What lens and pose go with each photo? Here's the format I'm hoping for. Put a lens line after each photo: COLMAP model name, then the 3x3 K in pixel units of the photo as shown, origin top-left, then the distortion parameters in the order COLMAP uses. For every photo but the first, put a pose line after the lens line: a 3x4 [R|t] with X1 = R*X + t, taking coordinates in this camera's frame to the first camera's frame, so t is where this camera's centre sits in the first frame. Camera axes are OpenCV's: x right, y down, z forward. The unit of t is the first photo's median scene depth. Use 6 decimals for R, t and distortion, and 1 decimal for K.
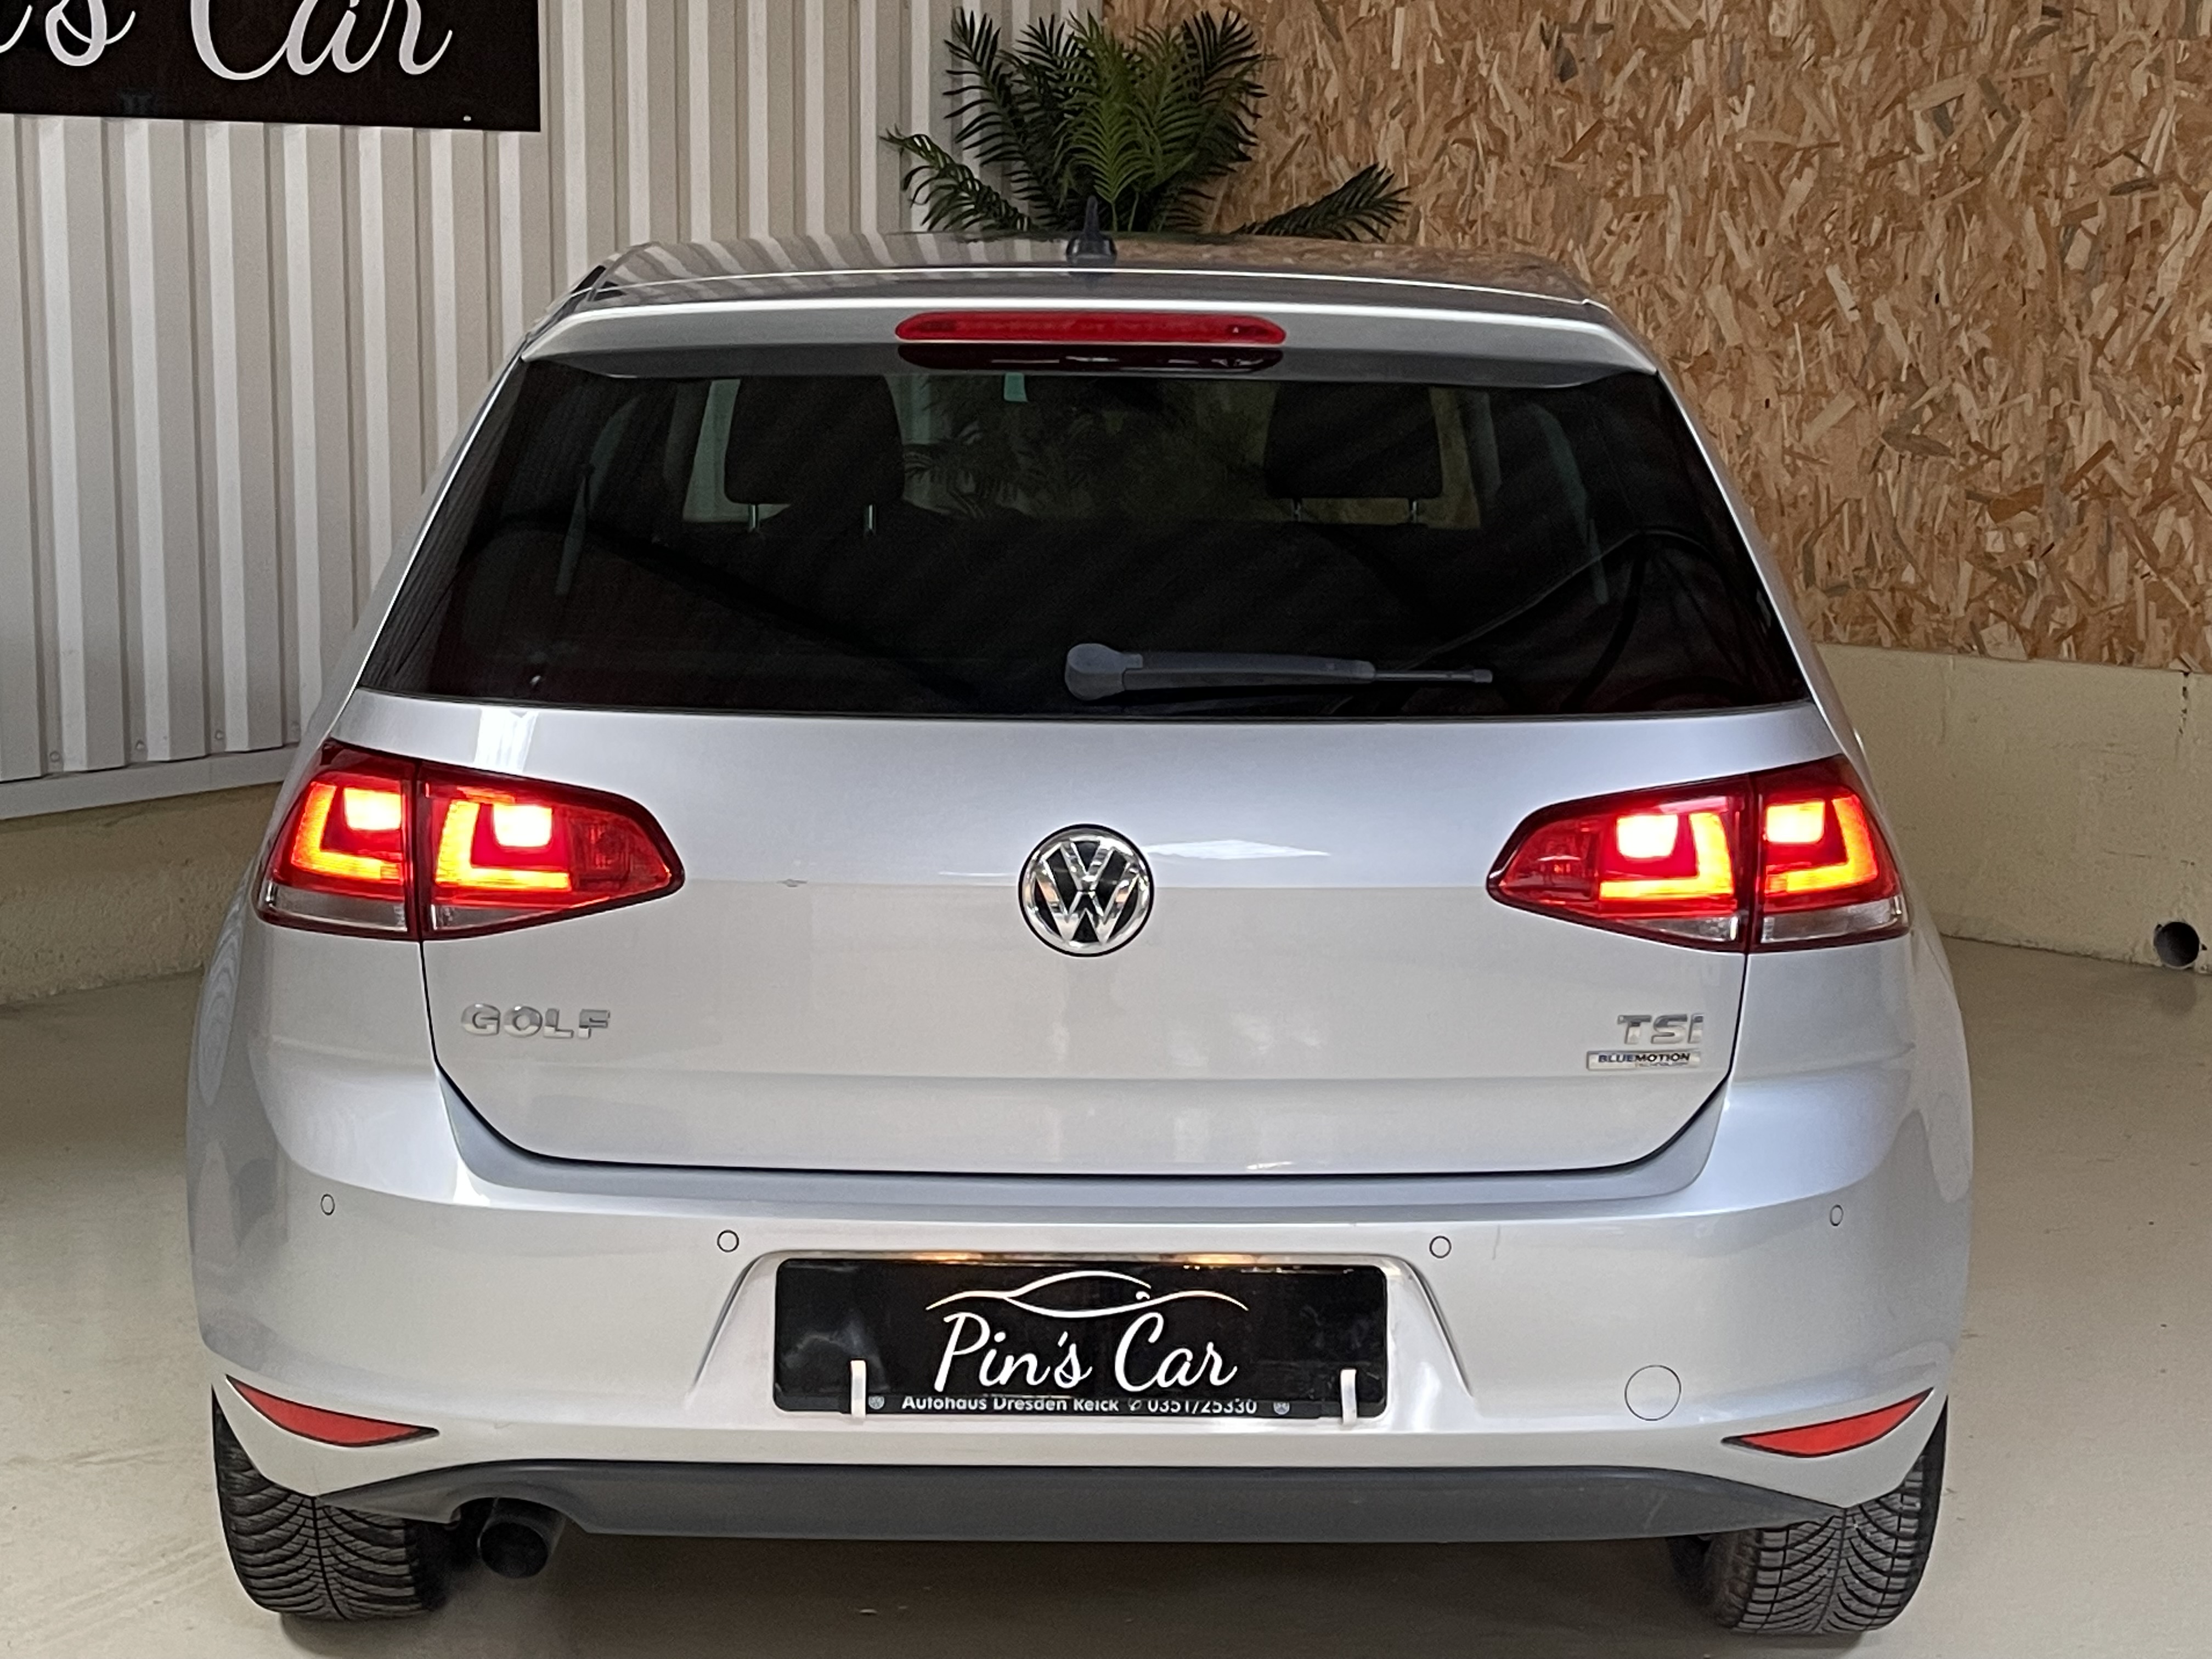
lens RADIAL K [[3555.3, 0, 1112.1], [0, 3555.3, 844.5], [0, 0, 1]] dist [0.078183, 0.000000]
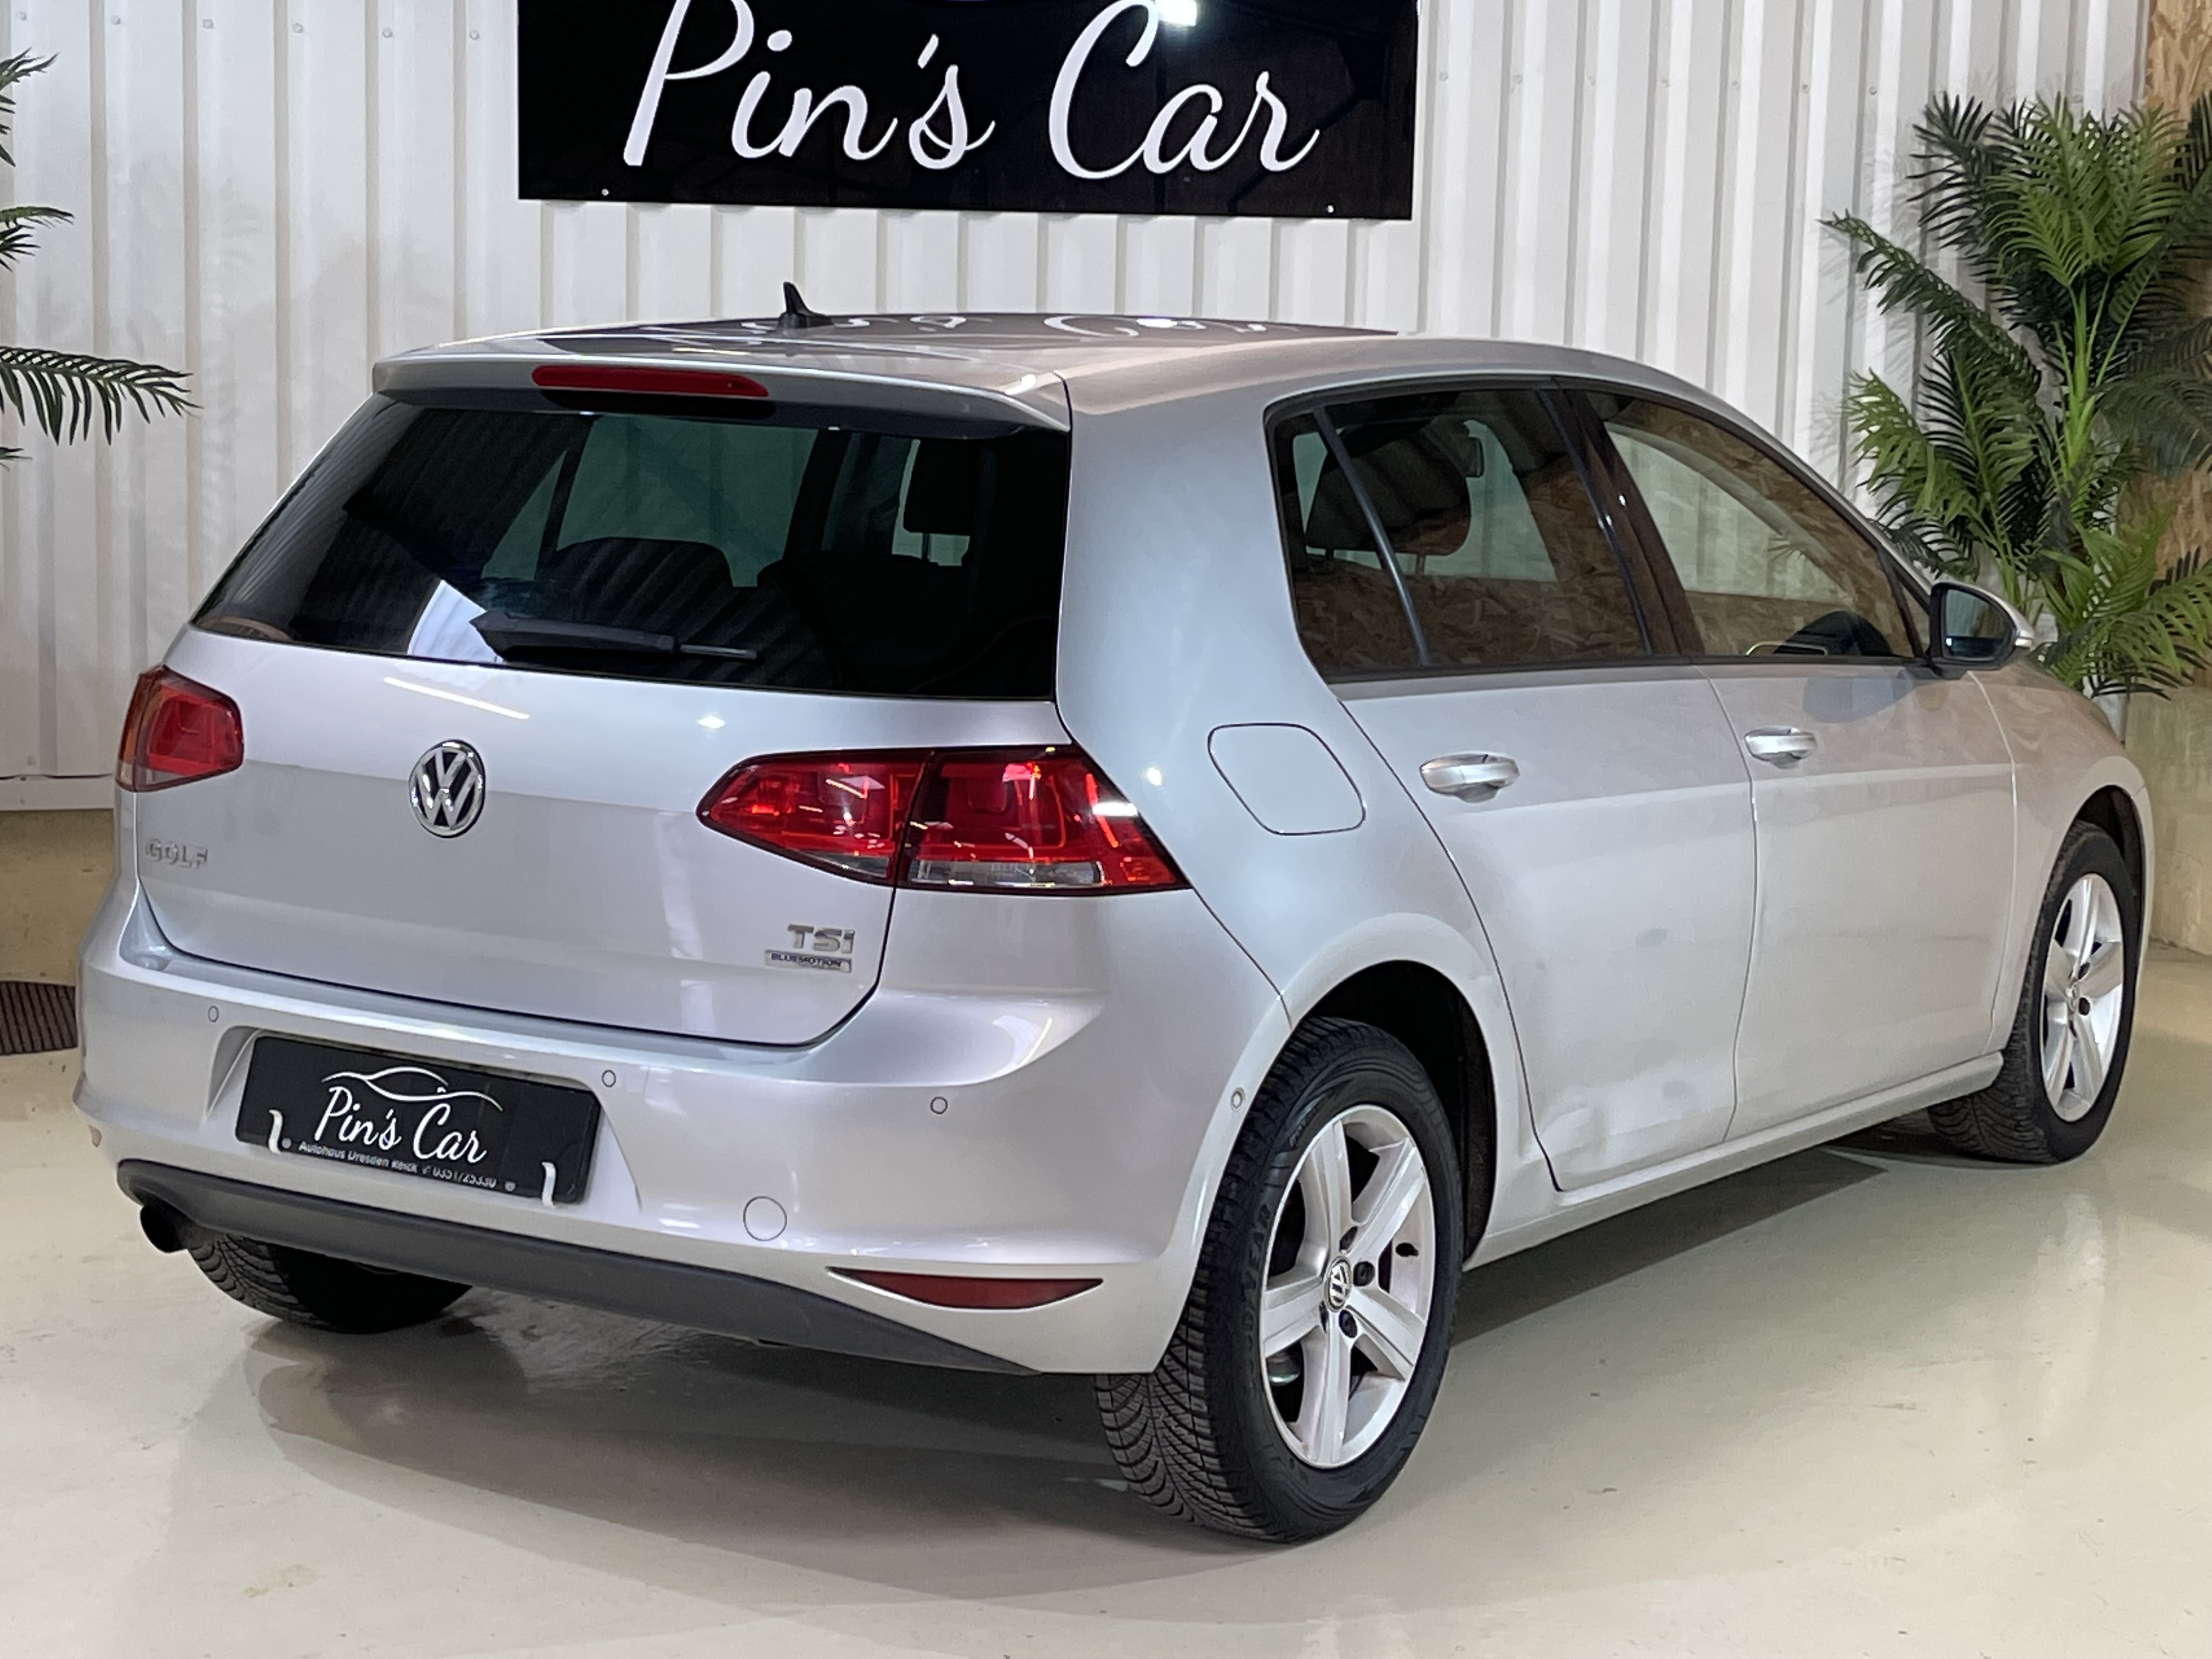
lens RADIAL K [[3999.2, 0, 1081.5], [0, 3999.2, 779.6], [0, 0, 1]] dist [0.072671, 0.000000]
pose [[0.834822, 0.078028, -0.544962, 1.001734], [-0.107113, 0.994009, -0.021763, 0.016560], [0.539999, 0.076541, 0.838178, -0.145206]]
